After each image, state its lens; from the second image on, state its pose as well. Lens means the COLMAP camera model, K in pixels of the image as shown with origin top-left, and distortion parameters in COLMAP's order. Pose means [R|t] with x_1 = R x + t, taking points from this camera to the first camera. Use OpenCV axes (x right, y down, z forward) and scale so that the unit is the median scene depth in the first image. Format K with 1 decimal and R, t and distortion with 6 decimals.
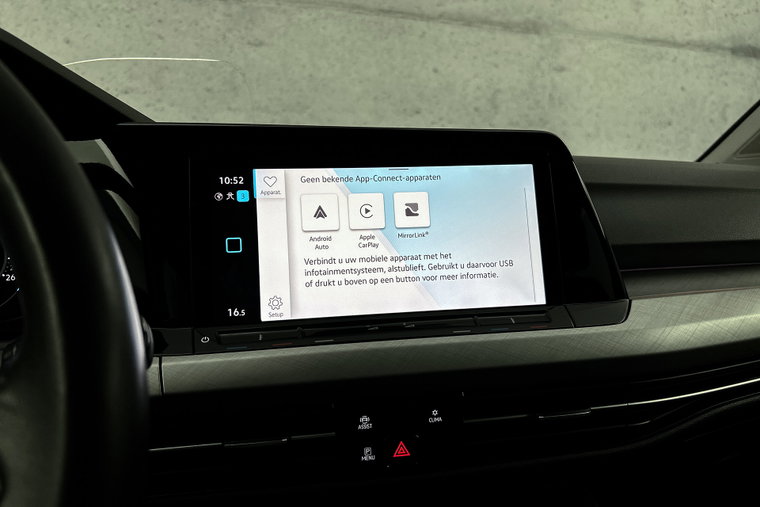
lens RADIAL K [[588.5, 0, 378.8], [0, 588.5, 252.0], [0, 0, 1]] dist [0.063009, -0.058603]
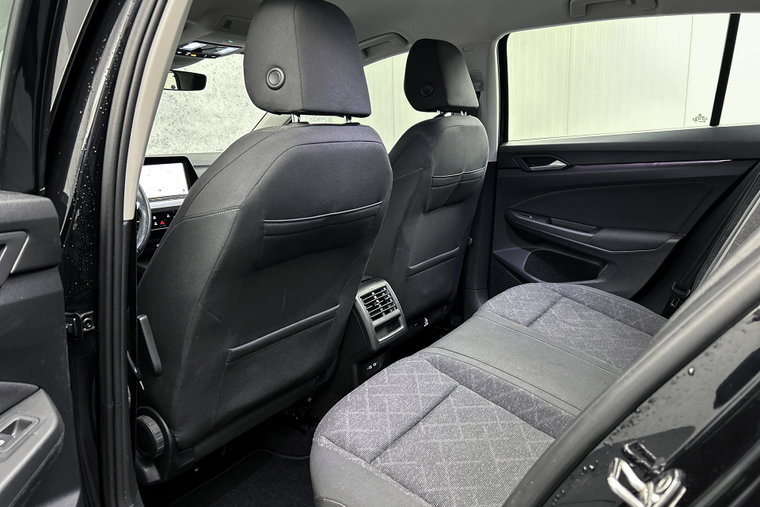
lens RADIAL K [[588.5, 0, 380.8], [0, 588.5, 254.4], [0, 0, 1]] dist [0.063009, -0.058603]
pose [[0.827359, -0.103516, 0.552052, -1.212605], [0.035490, 0.990541, 0.132549, -0.009284], [-0.560551, -0.090073, 0.823206, -4.160755]]
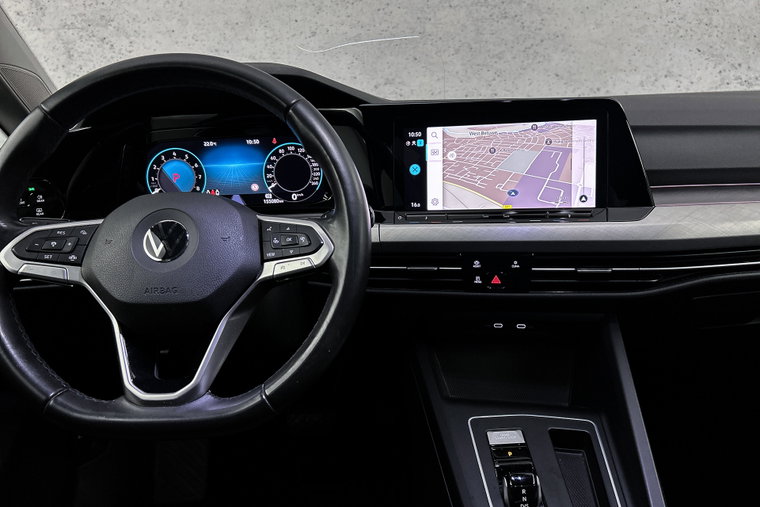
lens RADIAL K [[588.5, 0, 388.1], [0, 588.5, 252.6], [0, 0, 1]] dist [0.063009, -0.058603]
pose [[0.936896, 0.071170, -0.342289, 0.342644], [-0.003634, 0.980990, 0.194025, -0.117224], [0.349590, -0.180538, 0.919344, -0.827445]]
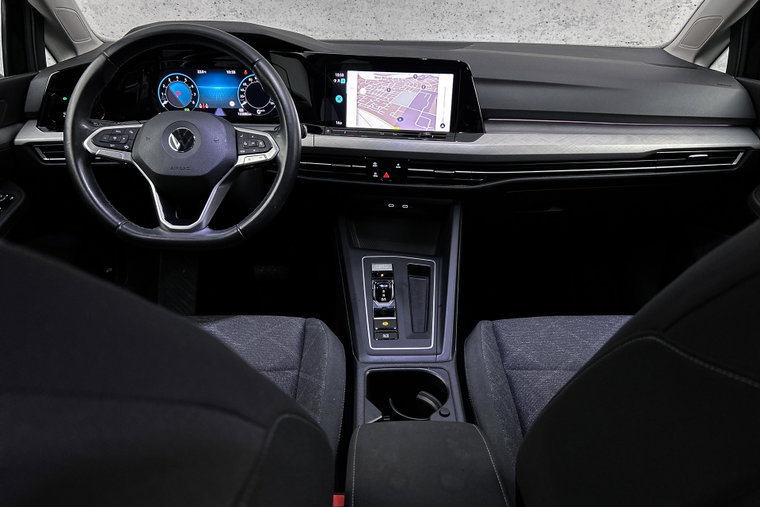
lens RADIAL K [[588.5, 0, 381.5], [0, 588.5, 253.9], [0, 0, 1]] dist [0.063009, -0.058603]
pose [[0.941831, 0.171438, -0.289072, 0.914585], [-0.059973, 0.932039, 0.357360, -0.350356], [0.330692, -0.319237, 0.888105, -1.739989]]
